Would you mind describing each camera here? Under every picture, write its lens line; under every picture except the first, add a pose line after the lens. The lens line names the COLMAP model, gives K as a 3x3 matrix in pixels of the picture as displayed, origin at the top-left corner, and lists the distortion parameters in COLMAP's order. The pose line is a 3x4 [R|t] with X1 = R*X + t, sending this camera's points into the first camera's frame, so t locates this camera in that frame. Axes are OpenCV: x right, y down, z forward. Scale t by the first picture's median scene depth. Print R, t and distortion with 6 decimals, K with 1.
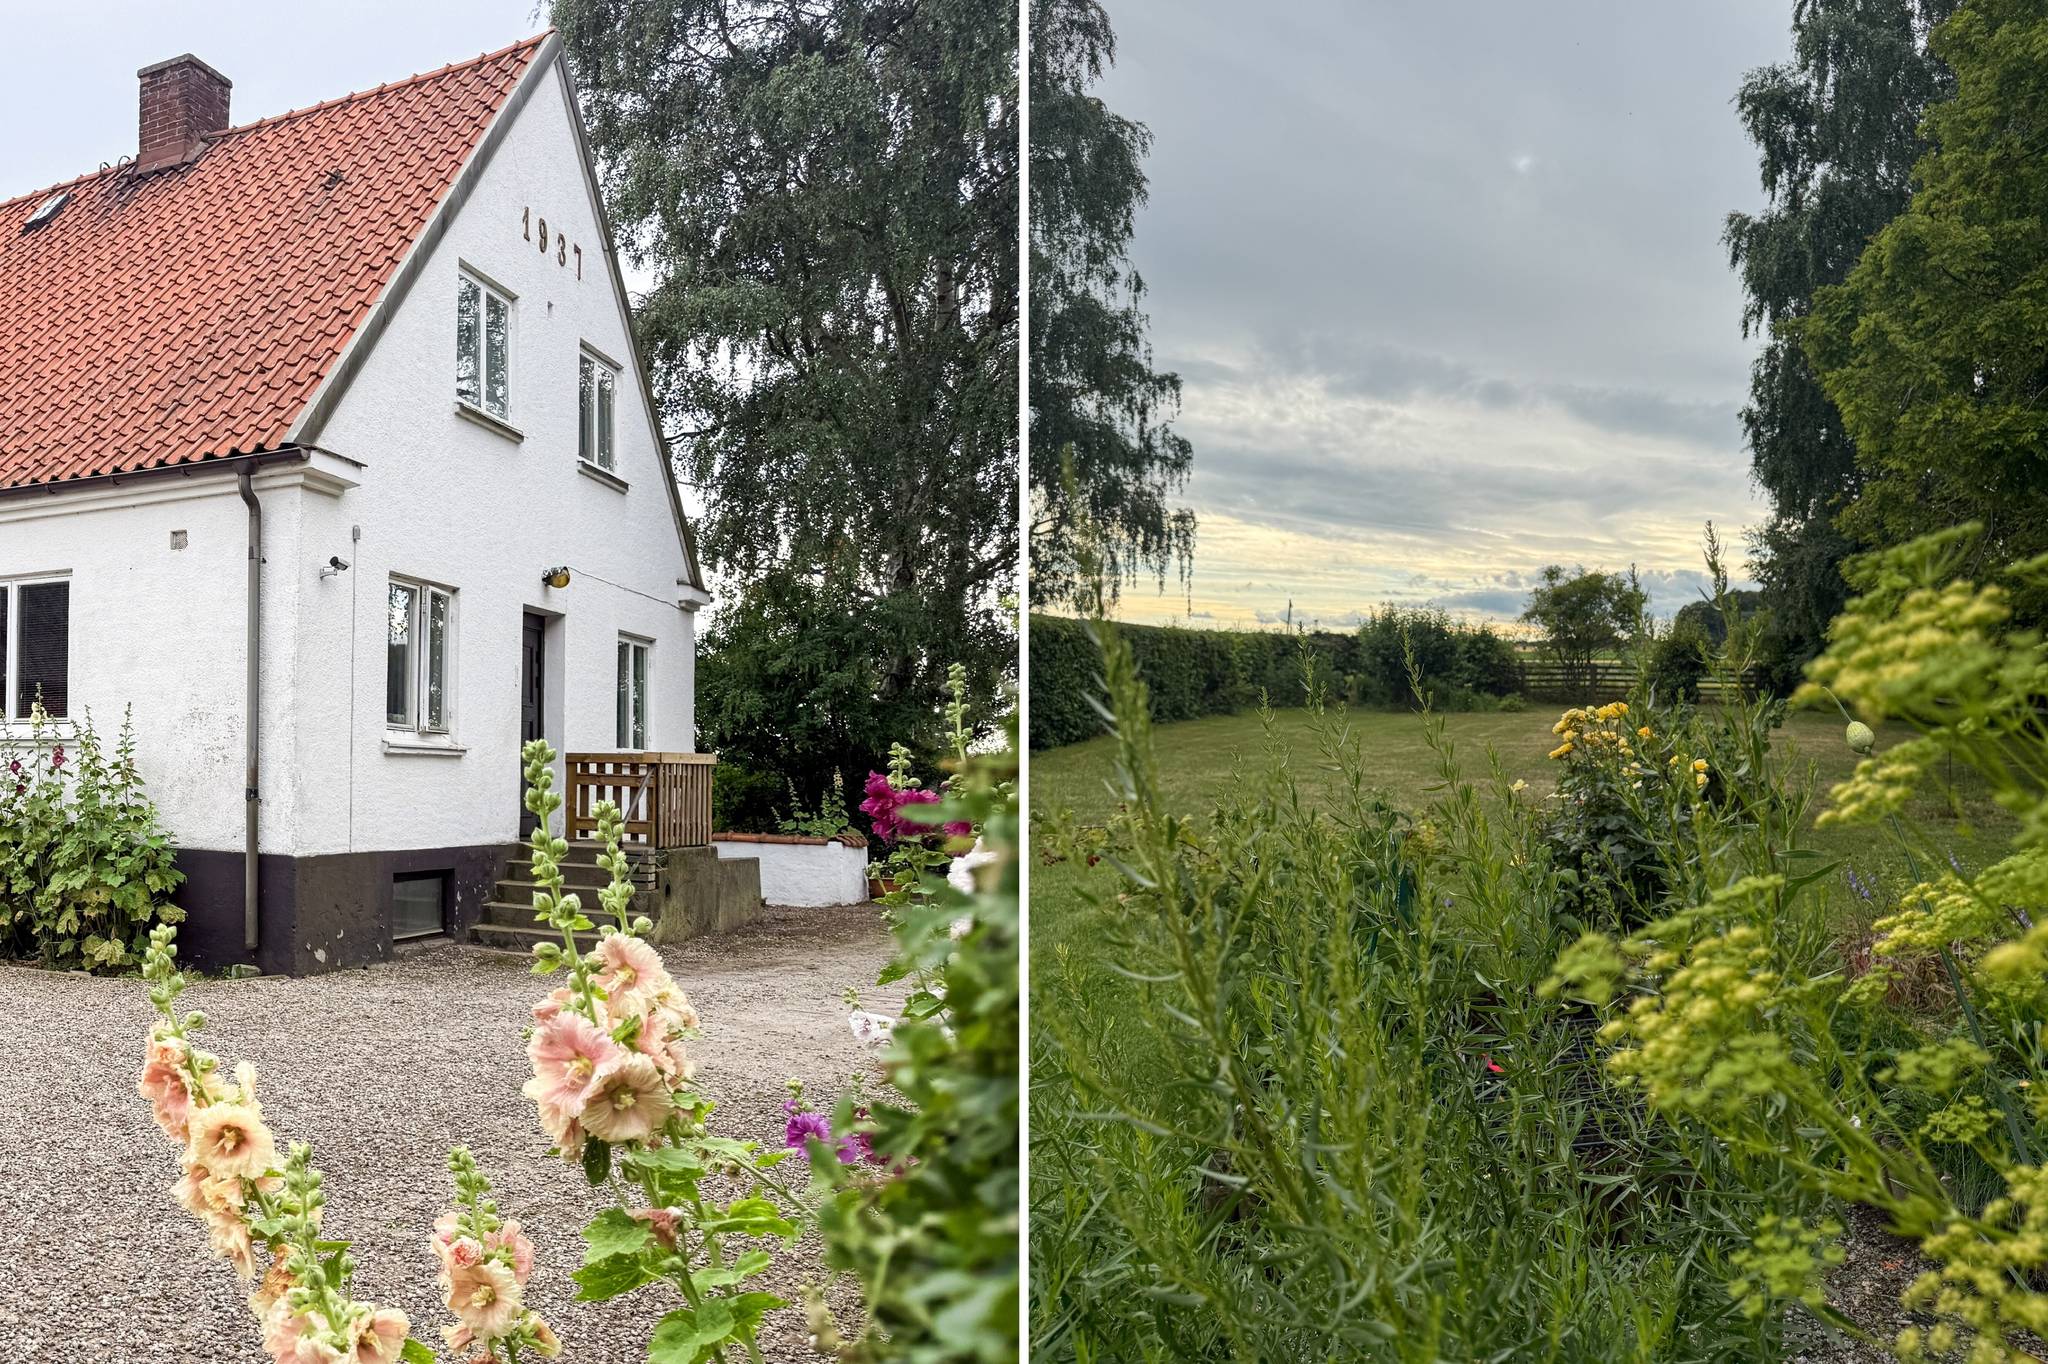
lens RADIAL K [[1514.4, 0, 1030.5], [0, 1514.4, 684.1], [0, 0, 1]] dist [0.025795, 0.000401]
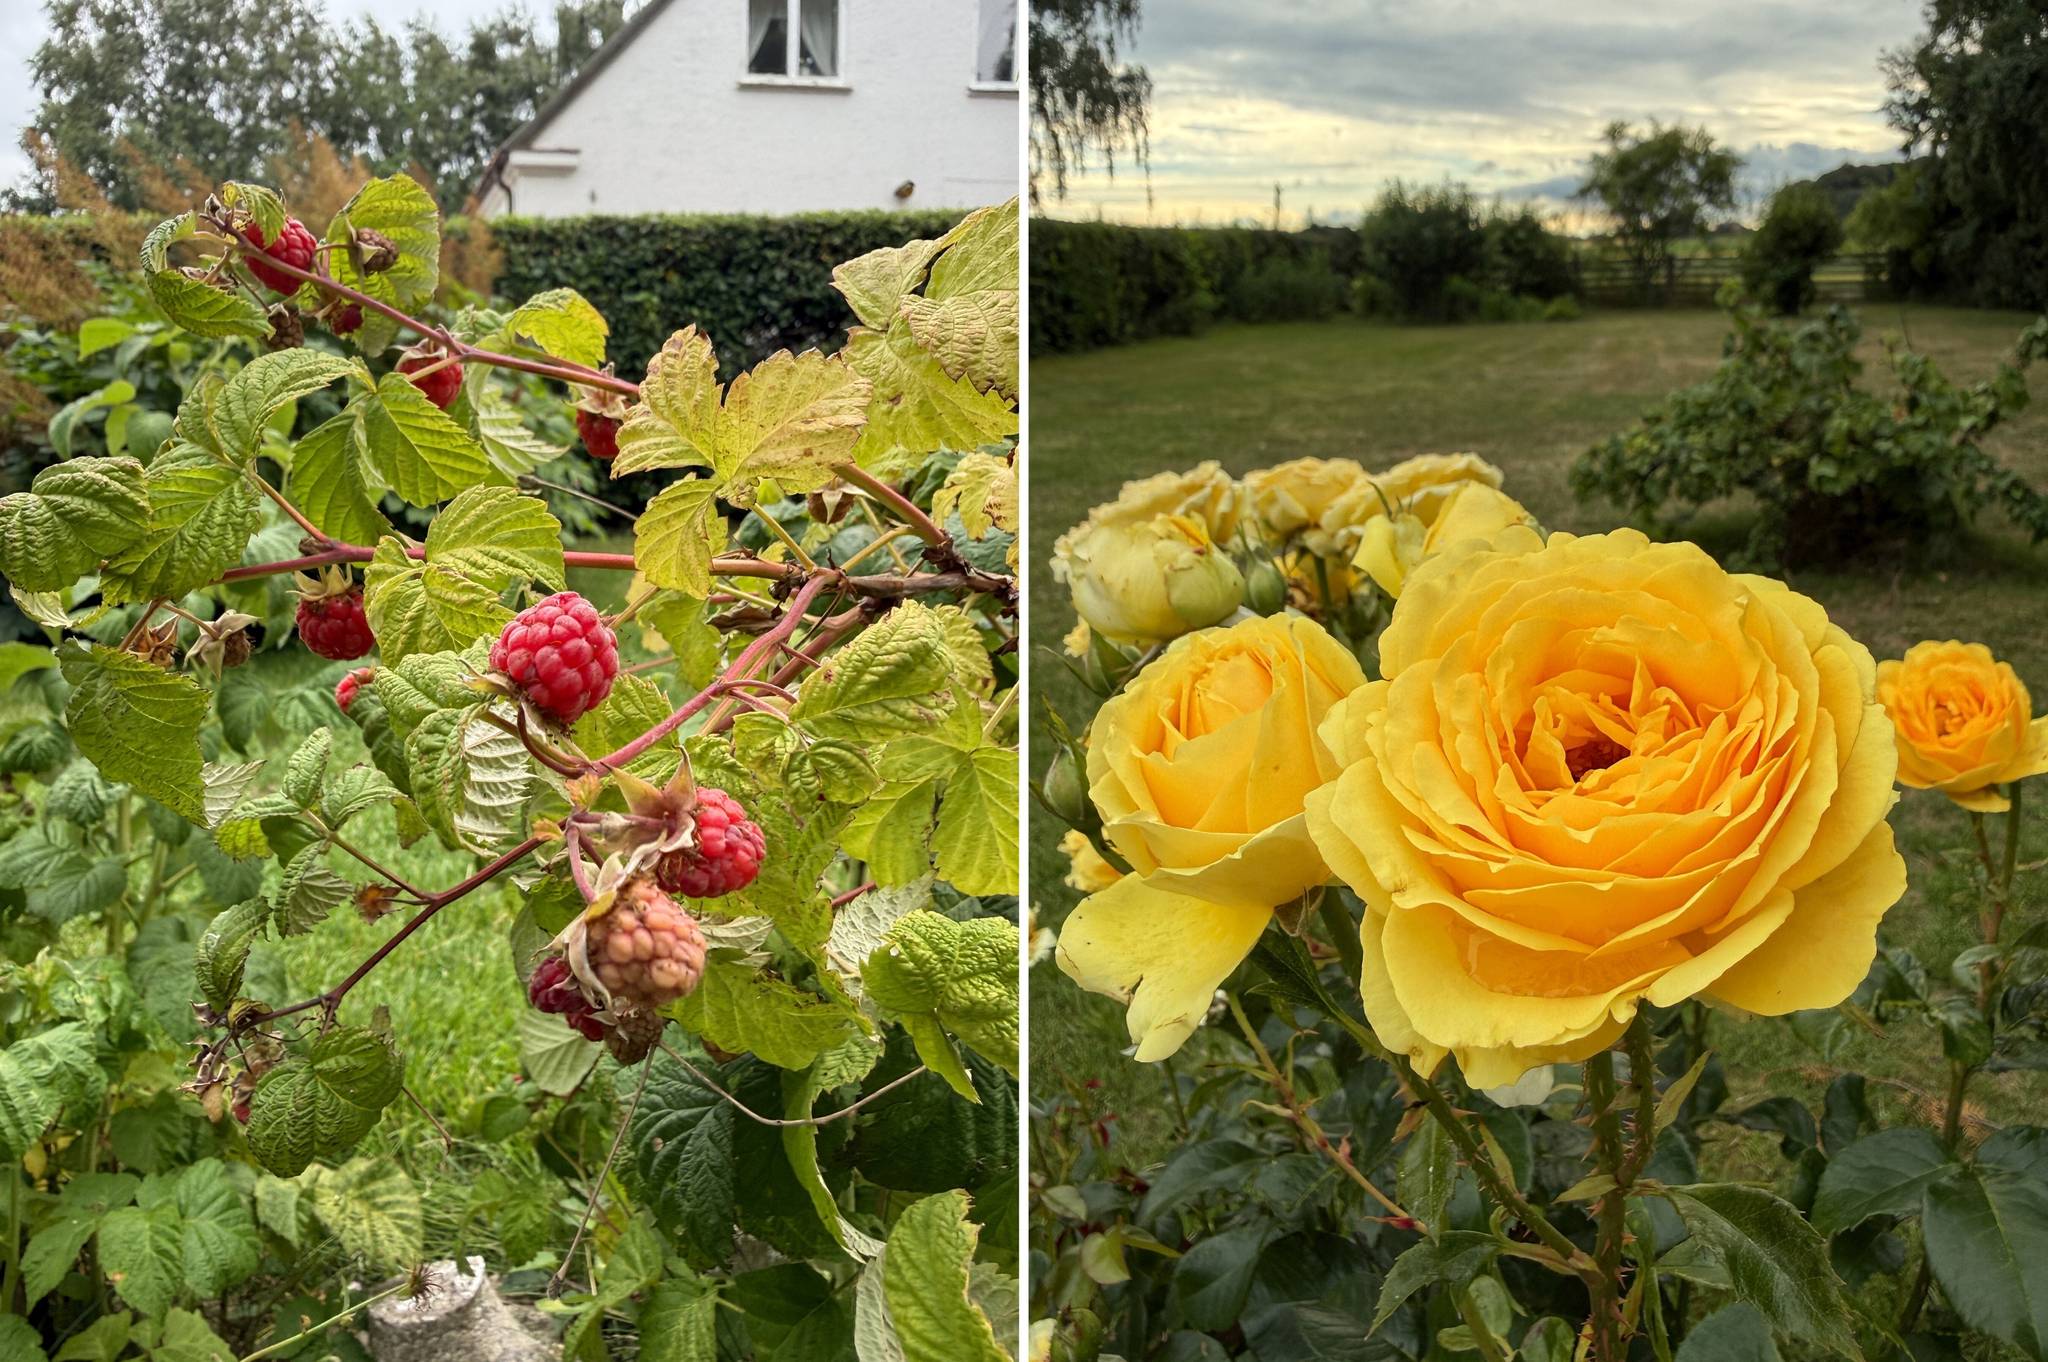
lens RADIAL K [[1514.4, 0, 1016.7], [0, 1514.4, 676.5], [0, 0, 1]] dist [0.025795, 0.000401]
pose [[0.998384, -0.016891, -0.054264, 0.075467], [0.029289, 0.971168, 0.236591, 0.002558], [0.048704, -0.237798, 0.970093, 0.168030]]
